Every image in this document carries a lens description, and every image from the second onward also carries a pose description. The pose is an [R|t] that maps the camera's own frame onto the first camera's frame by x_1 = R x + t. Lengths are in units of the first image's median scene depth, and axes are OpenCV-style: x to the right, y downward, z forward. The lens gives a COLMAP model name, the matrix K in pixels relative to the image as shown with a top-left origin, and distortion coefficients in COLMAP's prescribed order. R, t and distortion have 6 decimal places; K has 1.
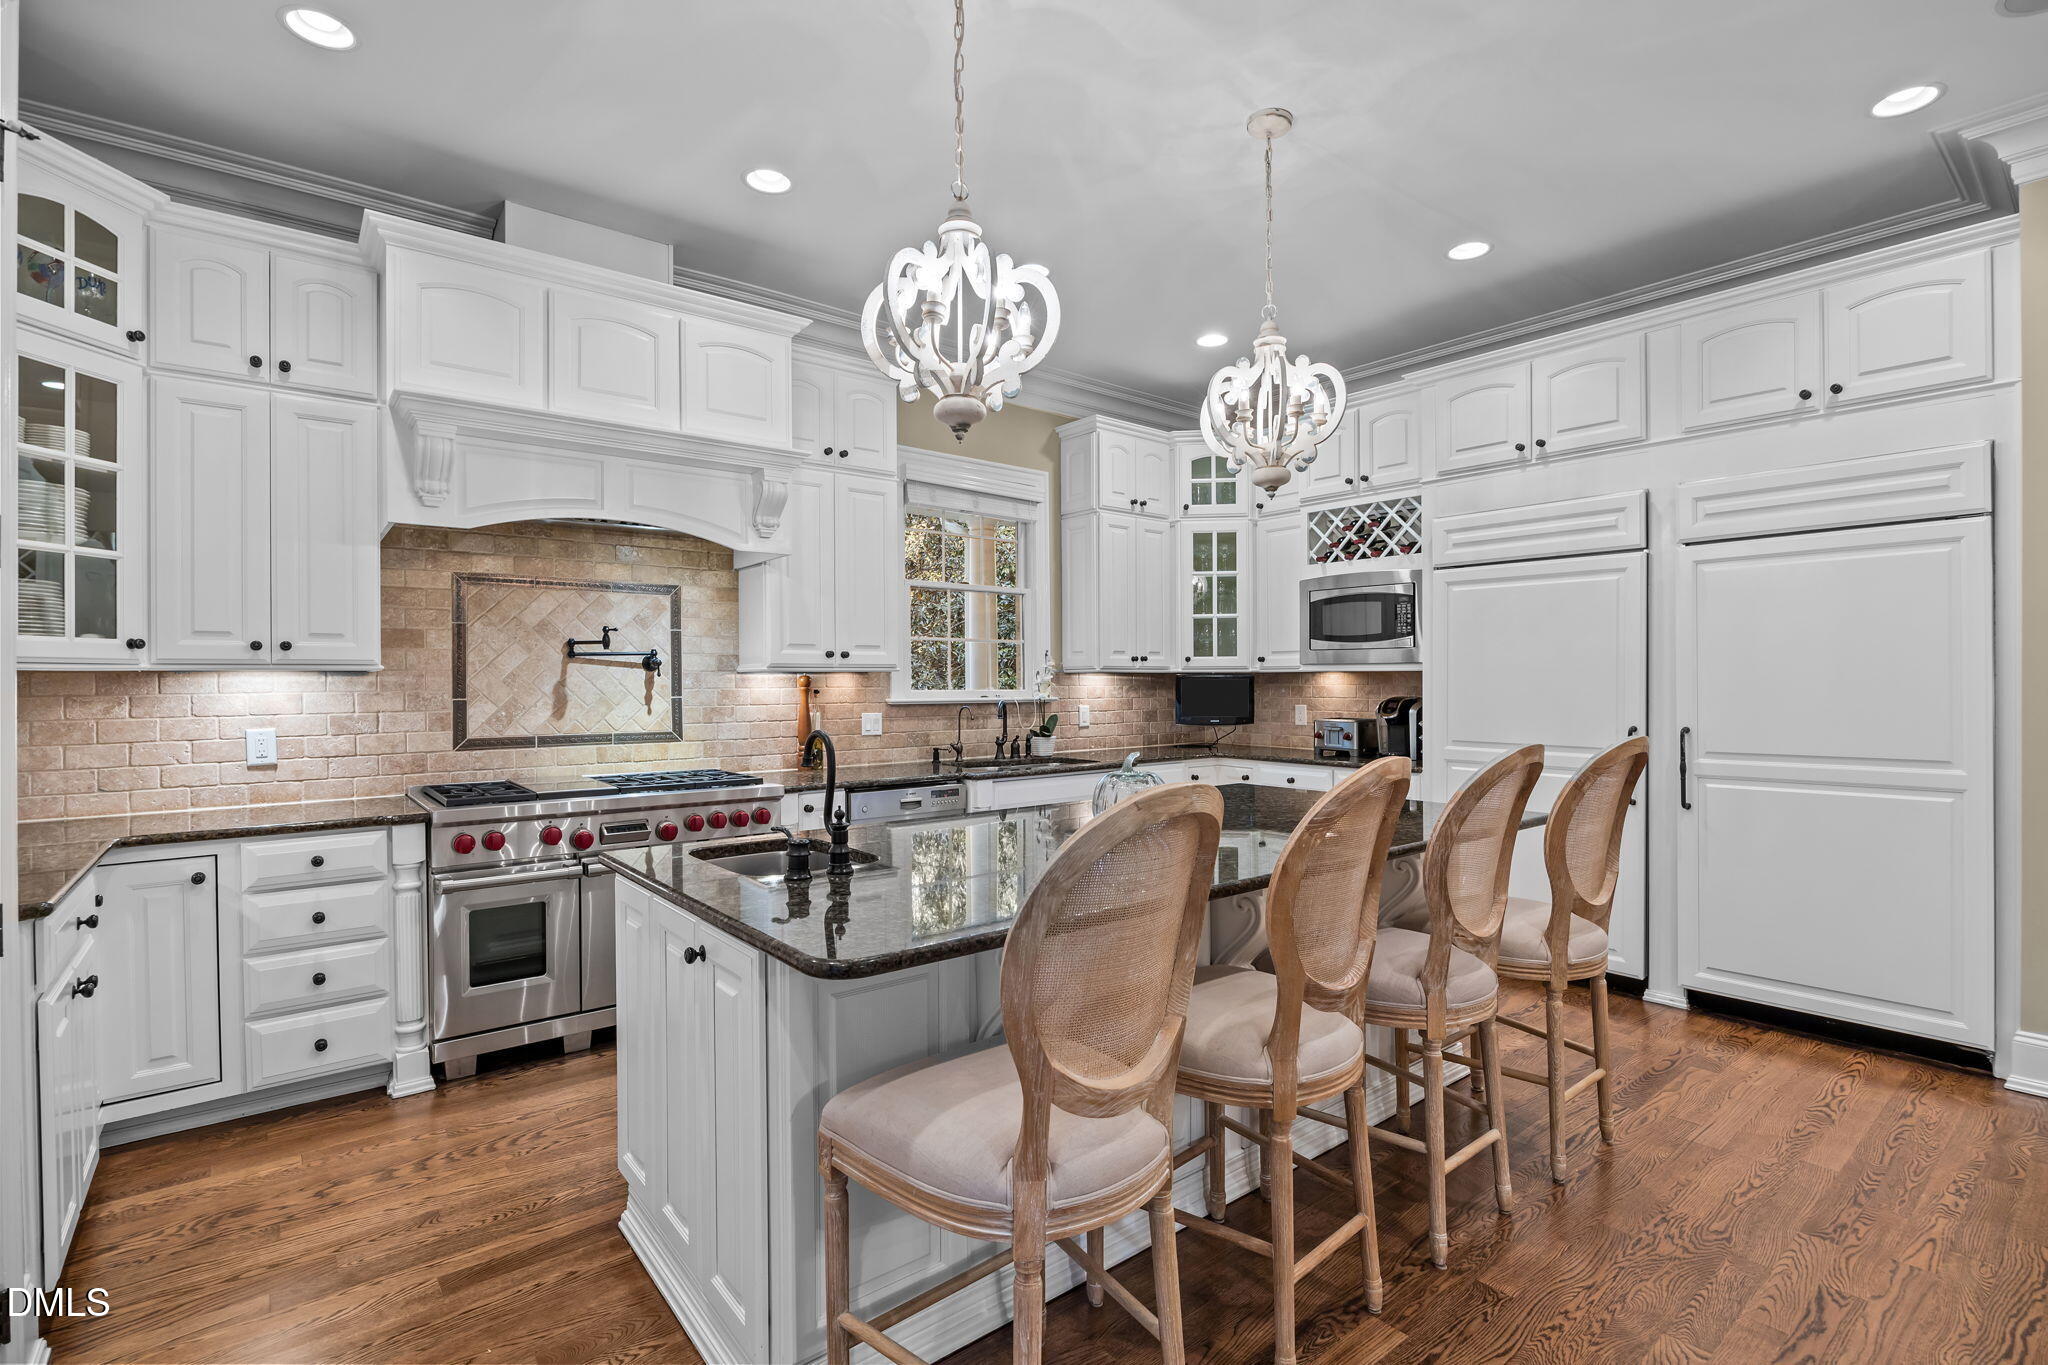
lens RADIAL K [[958.1, 0, 1030.0], [0, 958.1, 683.2], [0, 0, 1]] dist [-0.005518, -0.000221]
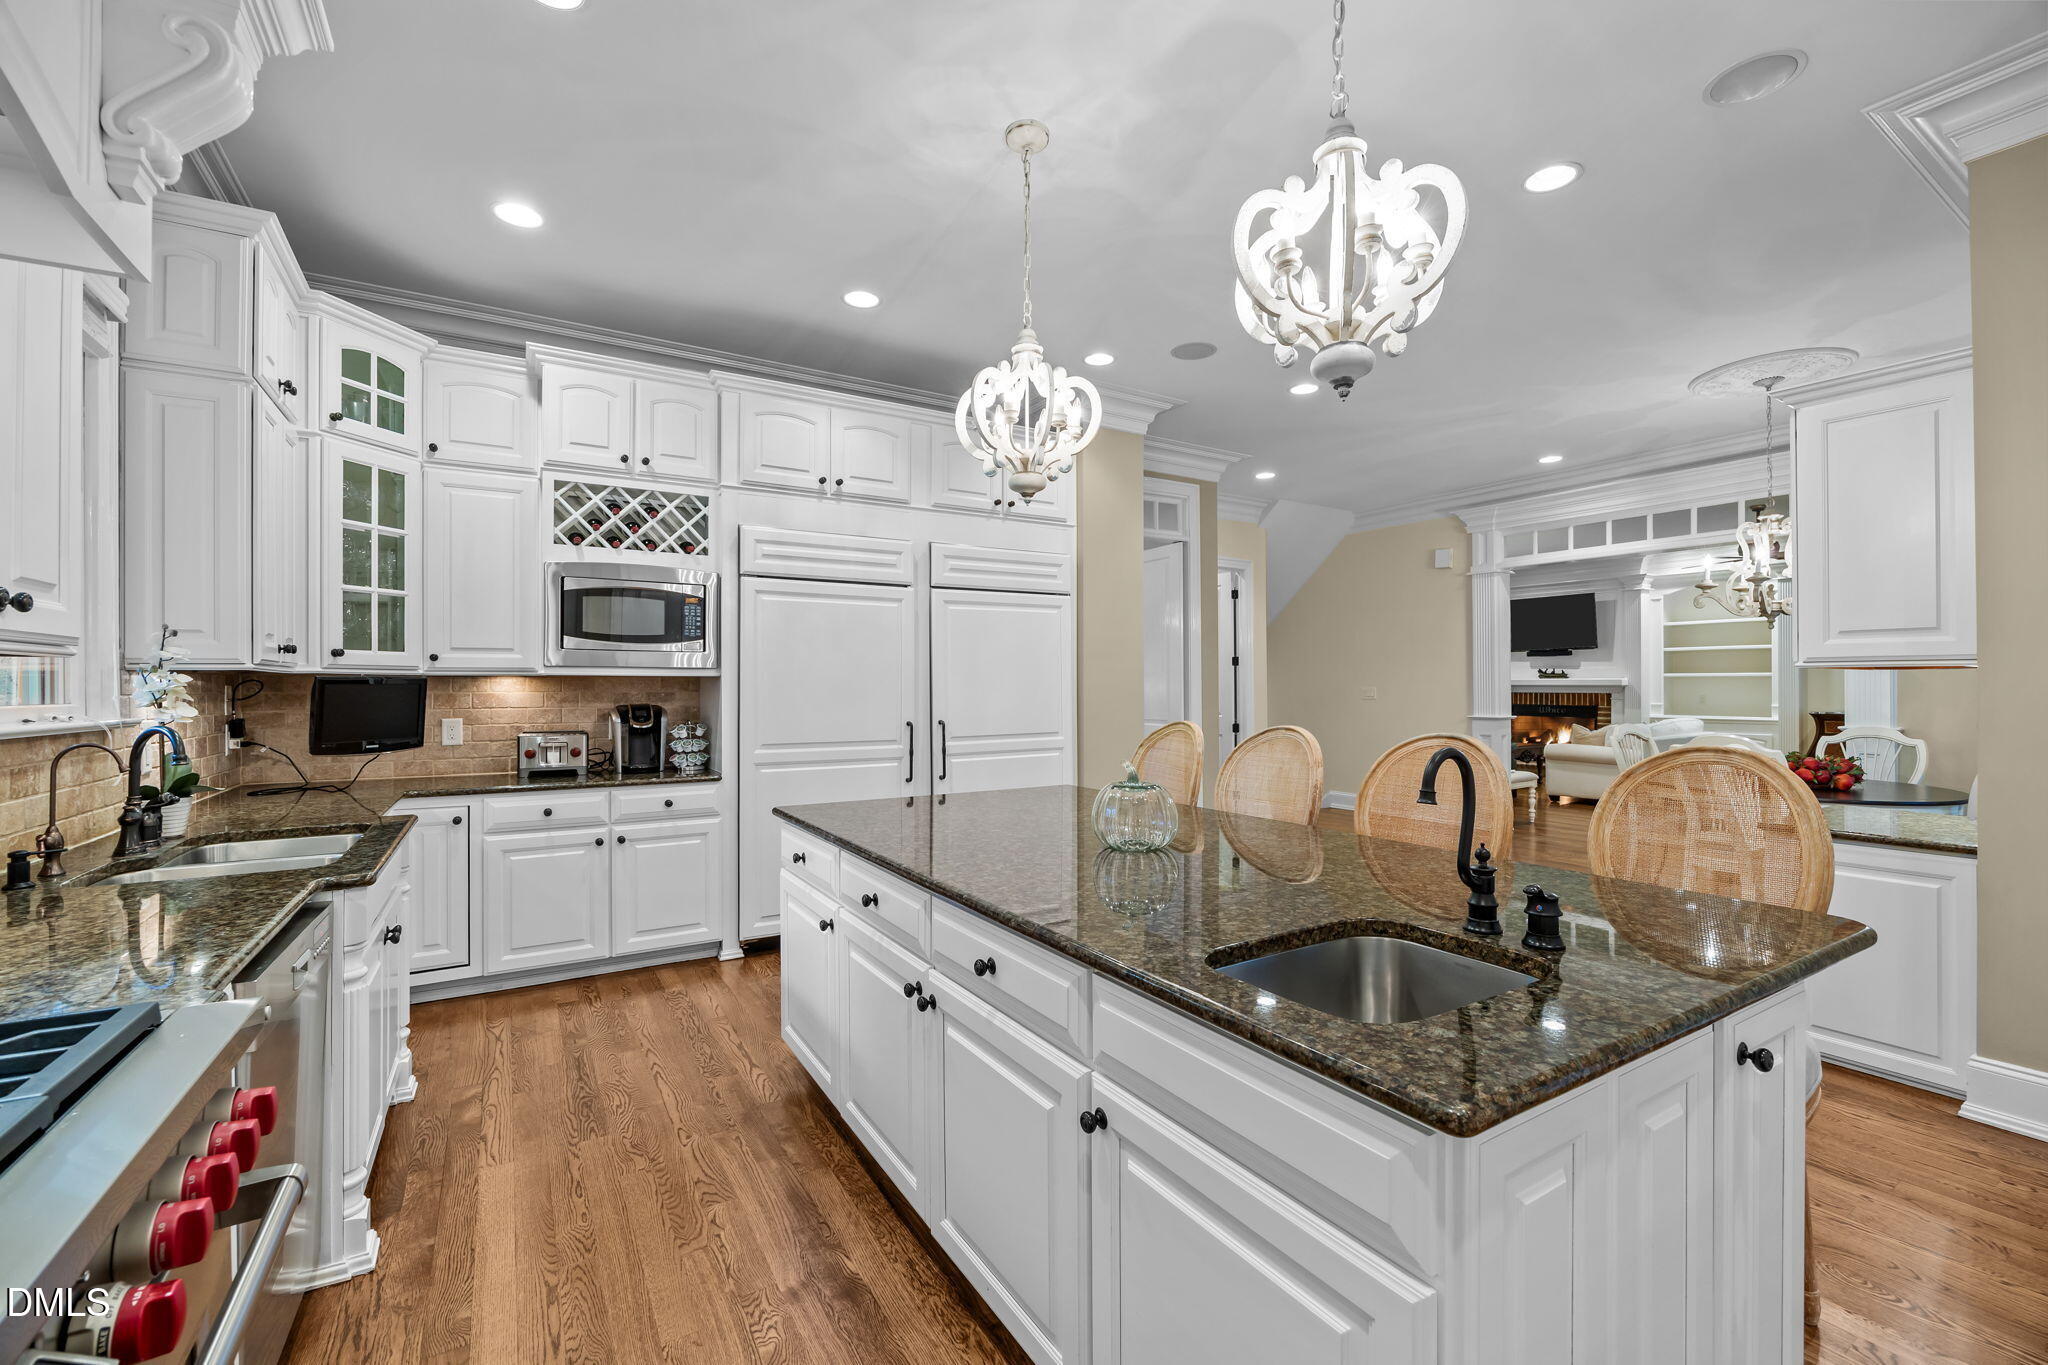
lens RADIAL K [[857.0, 0, 1031.0], [0, 857.0, 673.6], [0, 0, 1]] dist [0.000638, -0.000125]
pose [[0.143967, 0.017528, 0.989427, -0.396371], [0.005236, 0.999816, -0.018474, 0.002110], [-0.989569, 0.007840, 0.143849, 0.534257]]
